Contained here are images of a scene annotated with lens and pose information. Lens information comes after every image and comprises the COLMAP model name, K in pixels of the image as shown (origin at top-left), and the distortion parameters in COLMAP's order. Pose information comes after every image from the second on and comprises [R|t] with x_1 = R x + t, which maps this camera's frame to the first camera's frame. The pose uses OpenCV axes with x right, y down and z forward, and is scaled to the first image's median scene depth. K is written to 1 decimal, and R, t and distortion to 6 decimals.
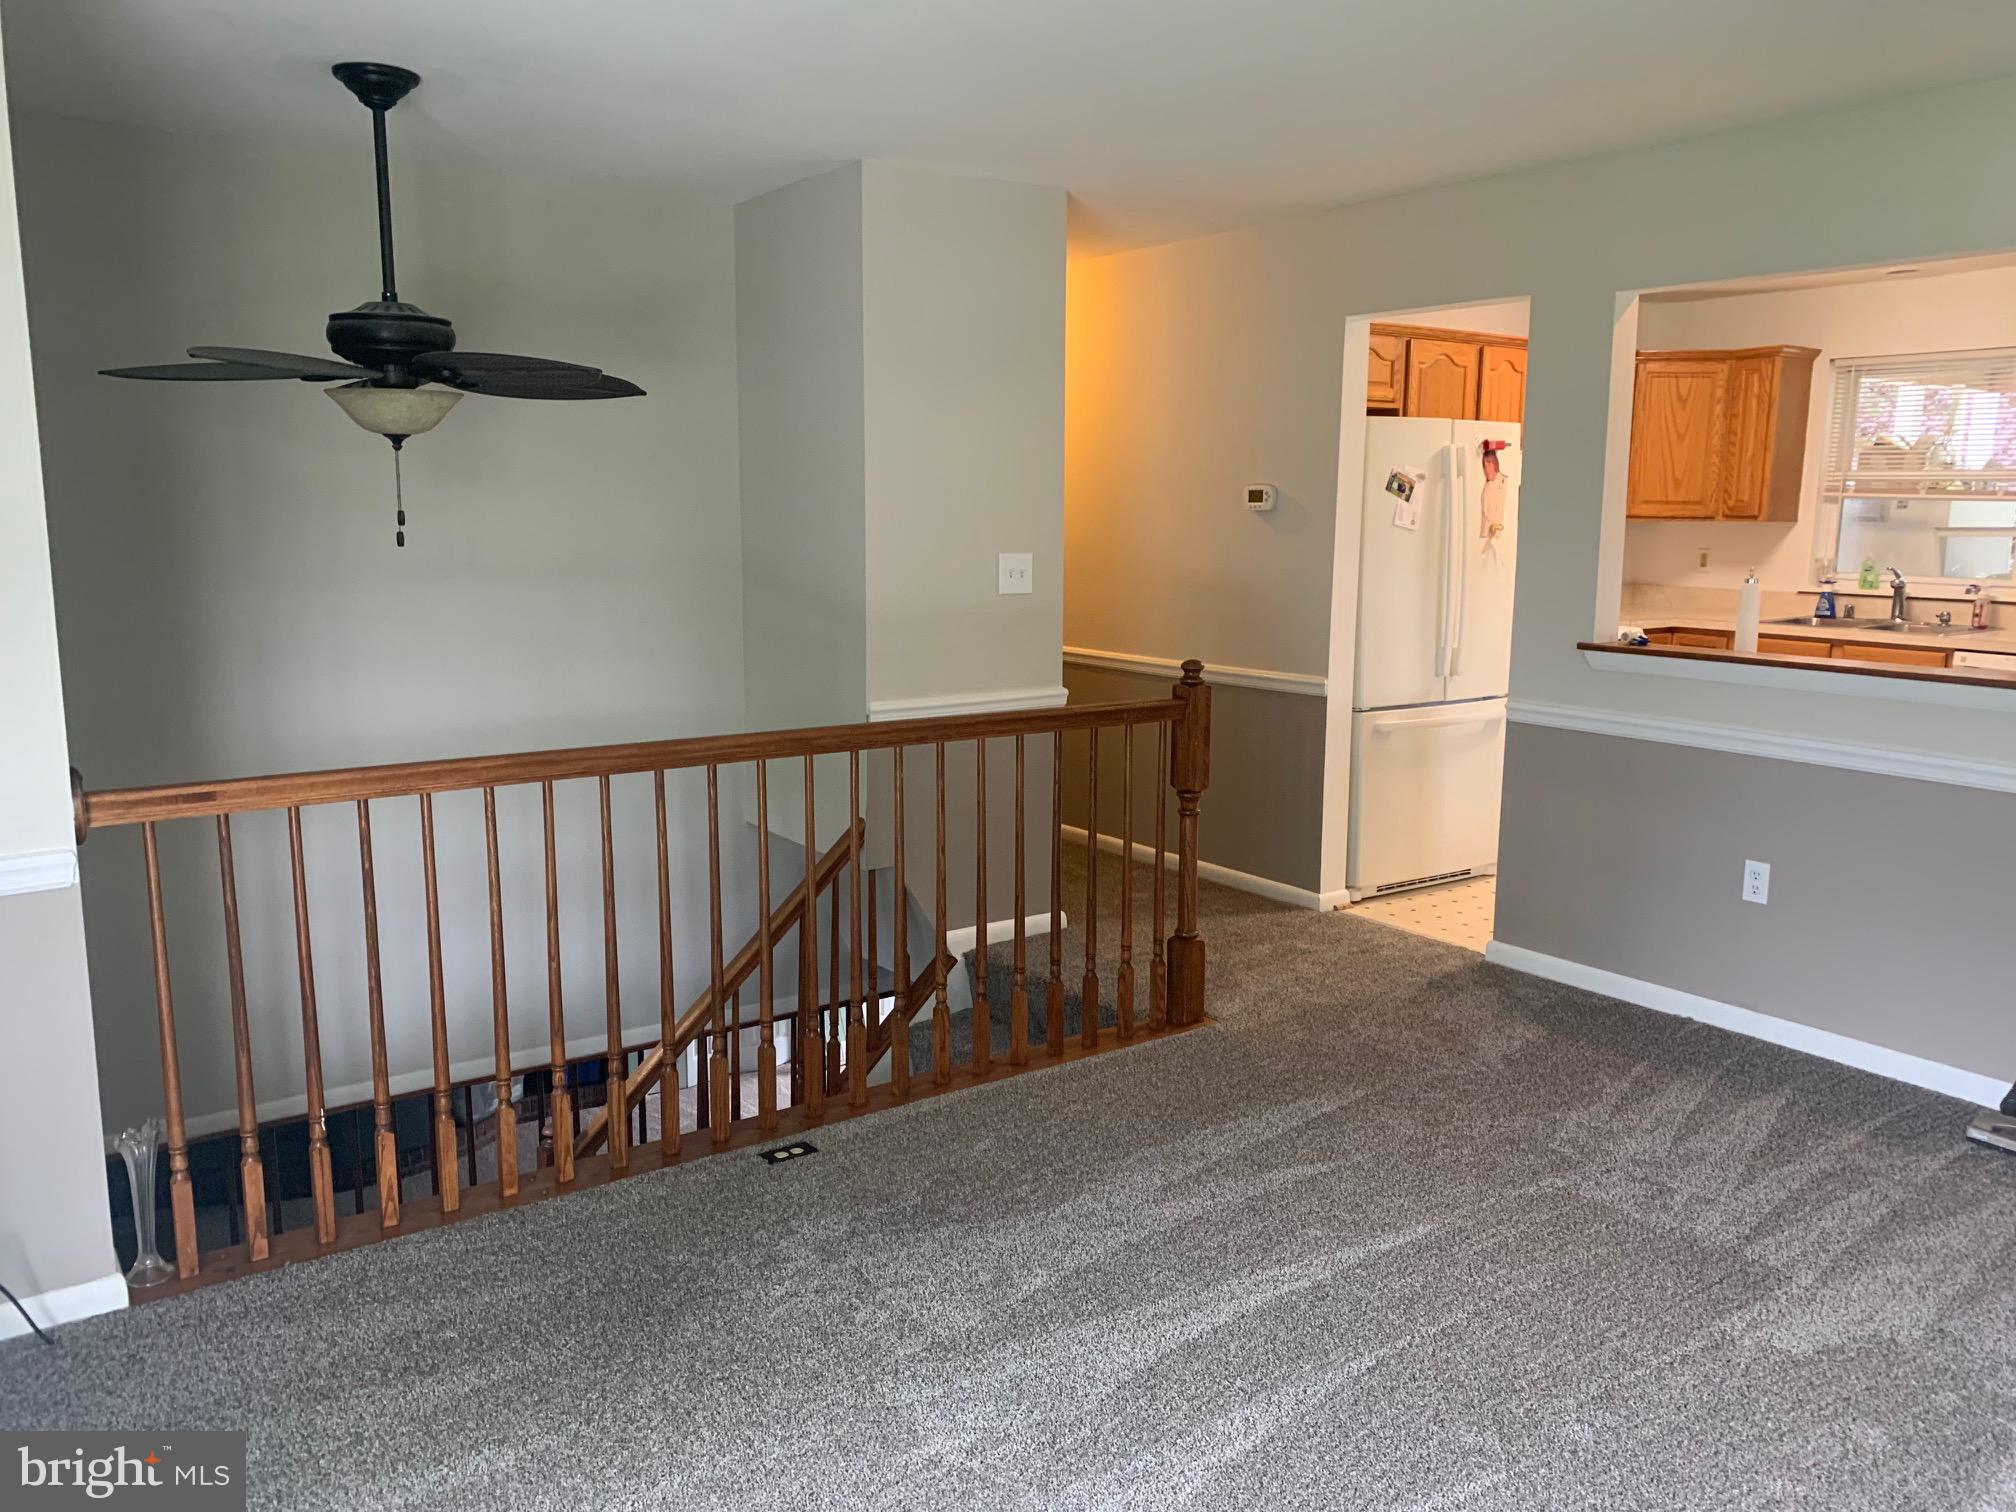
lens RADIAL K [[1512.4, 0, 1006.0], [0, 1512.4, 753.5], [0, 0, 1]] dist [-0.000419, -0.002603]
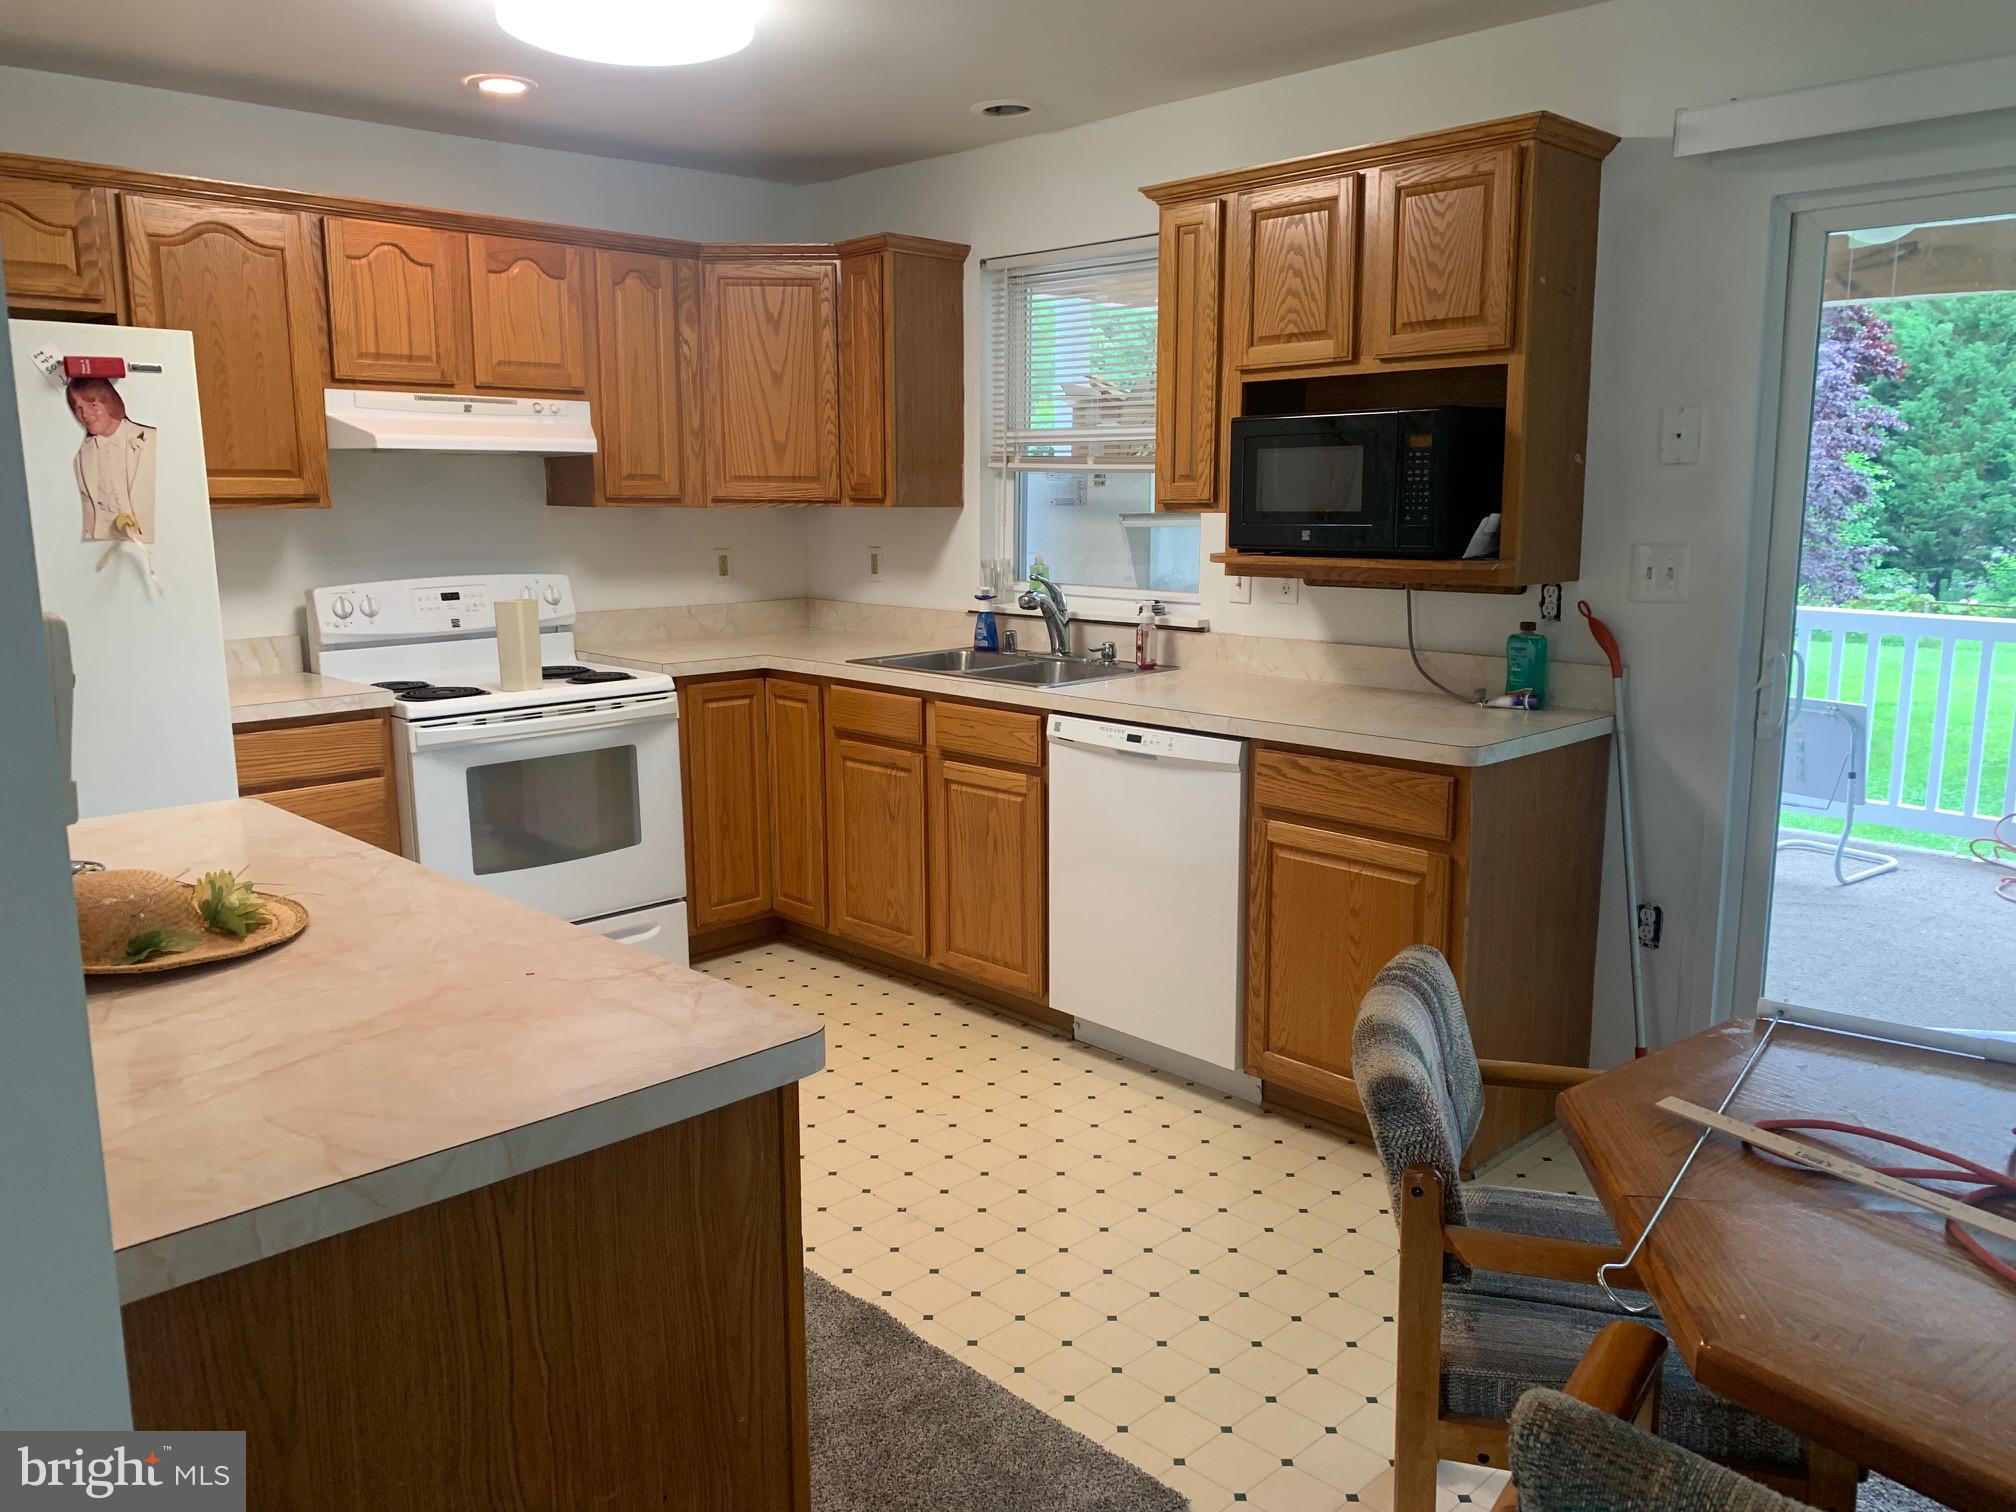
lens RADIAL K [[1536.9, 0, 1023.2], [0, 1536.9, 757.9], [0, 0, 1]] dist [0.041724, -0.046853]
pose [[0.986445, -0.036153, 0.160060, 0.449091], [0.034933, 0.999335, 0.010427, -0.048907], [-0.160331, -0.004694, 0.987052, 0.328293]]
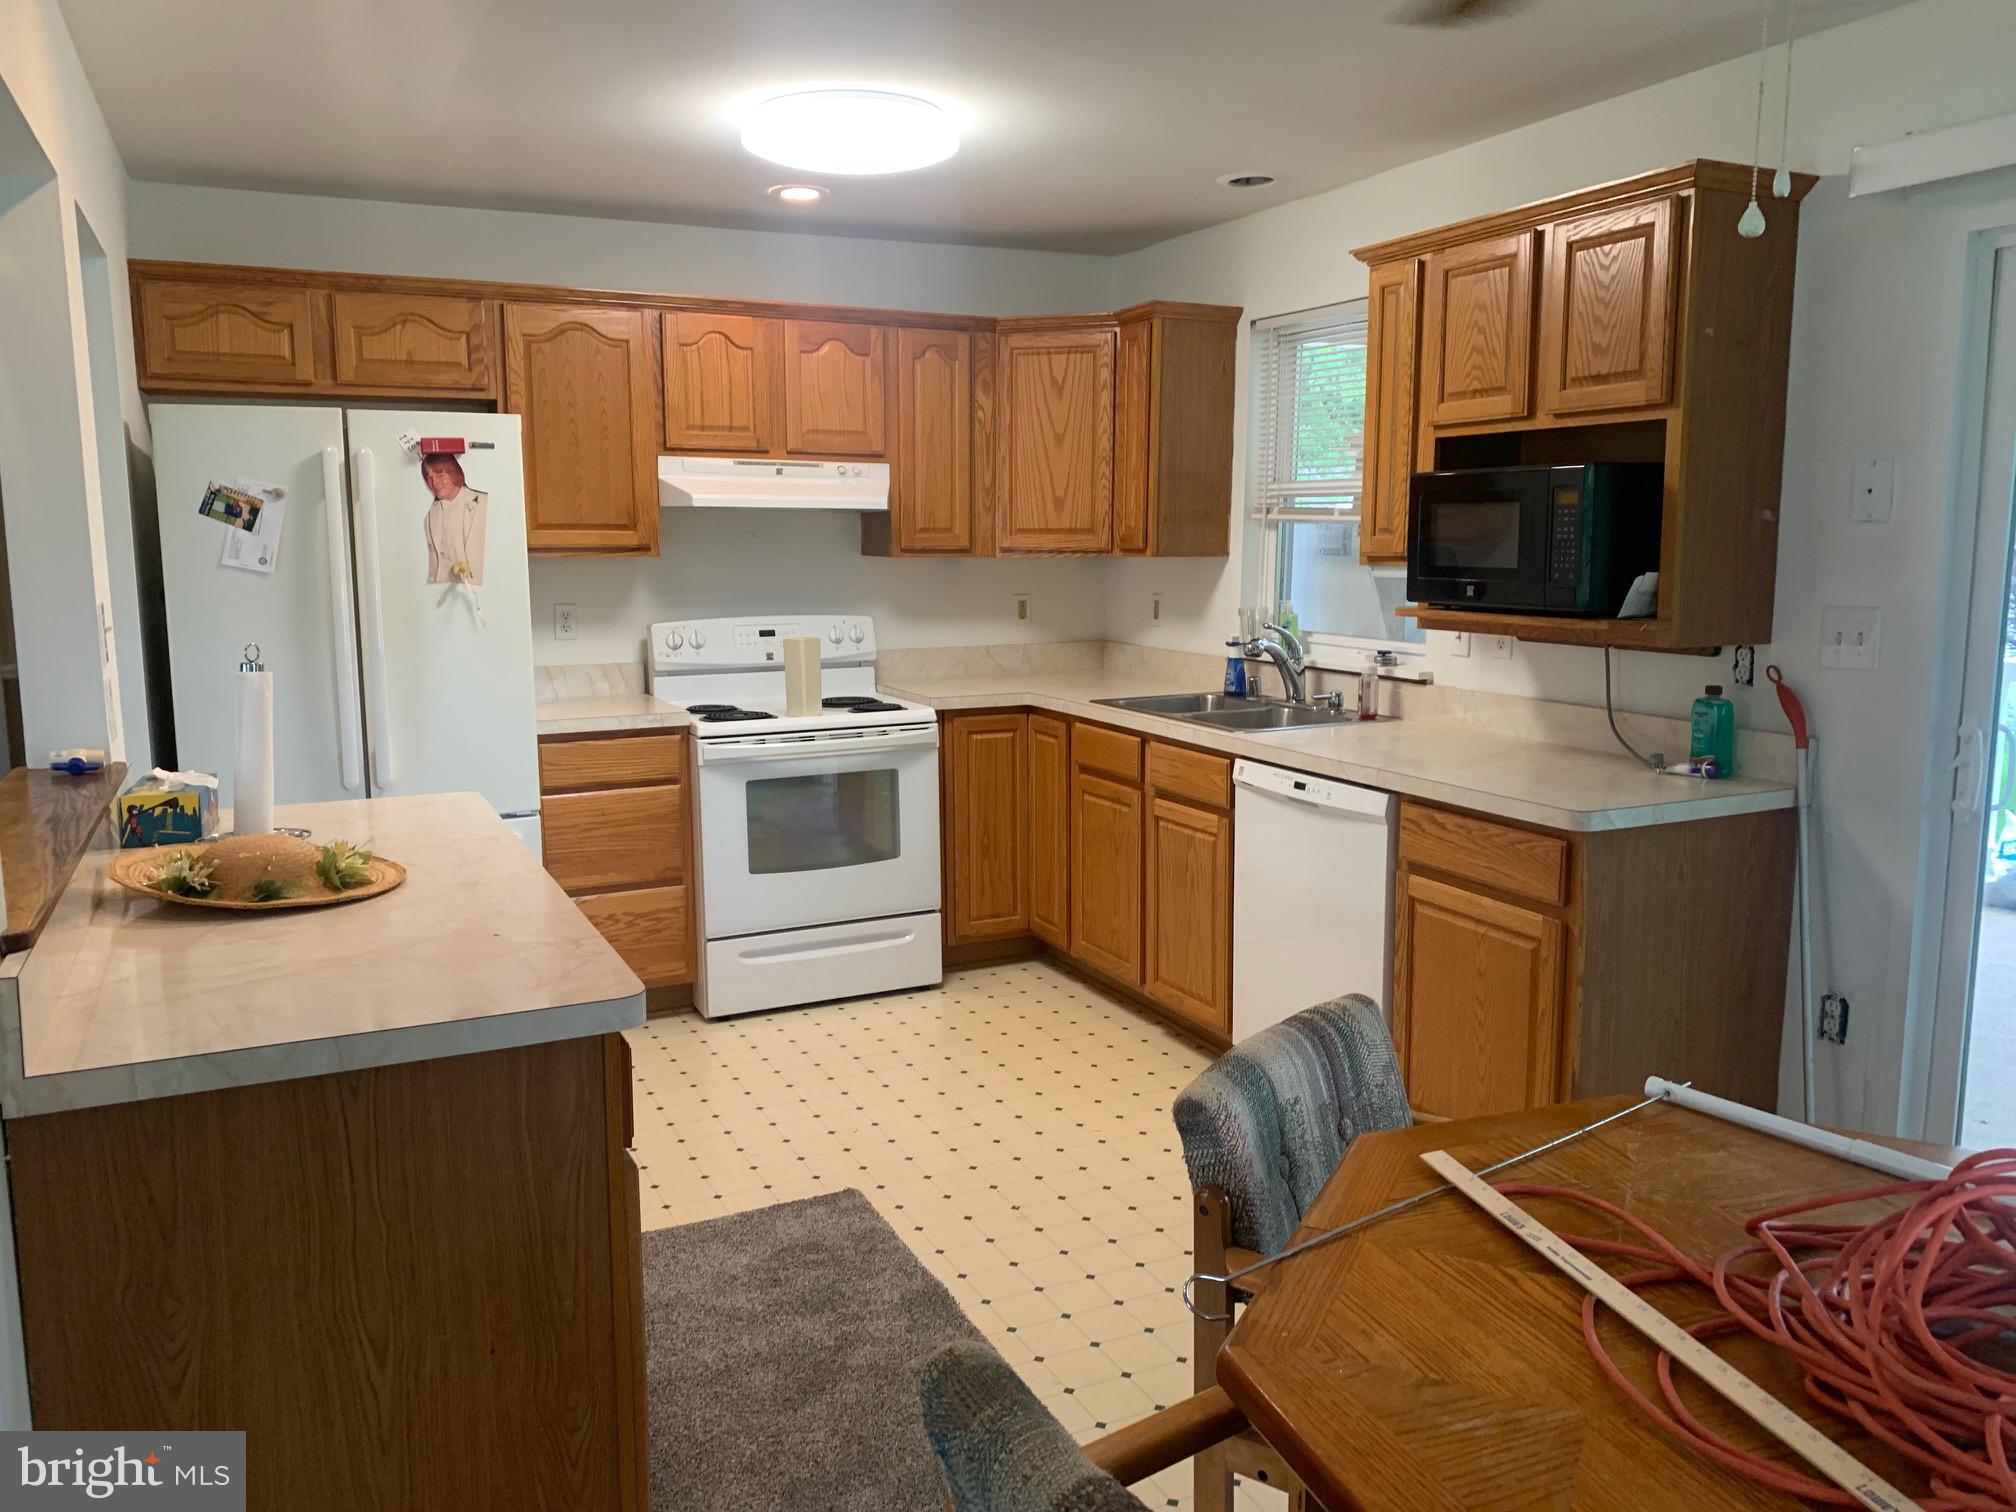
lens RADIAL K [[1536.9, 0, 1023.2], [0, 1536.9, 757.9], [0, 0, 1]] dist [0.041724, -0.046853]
pose [[0.987372, 0.017509, -0.157450, 0.559195], [-0.020557, 0.999631, -0.017754, -0.047049], [0.157081, 0.020766, 0.987367, 0.293481]]
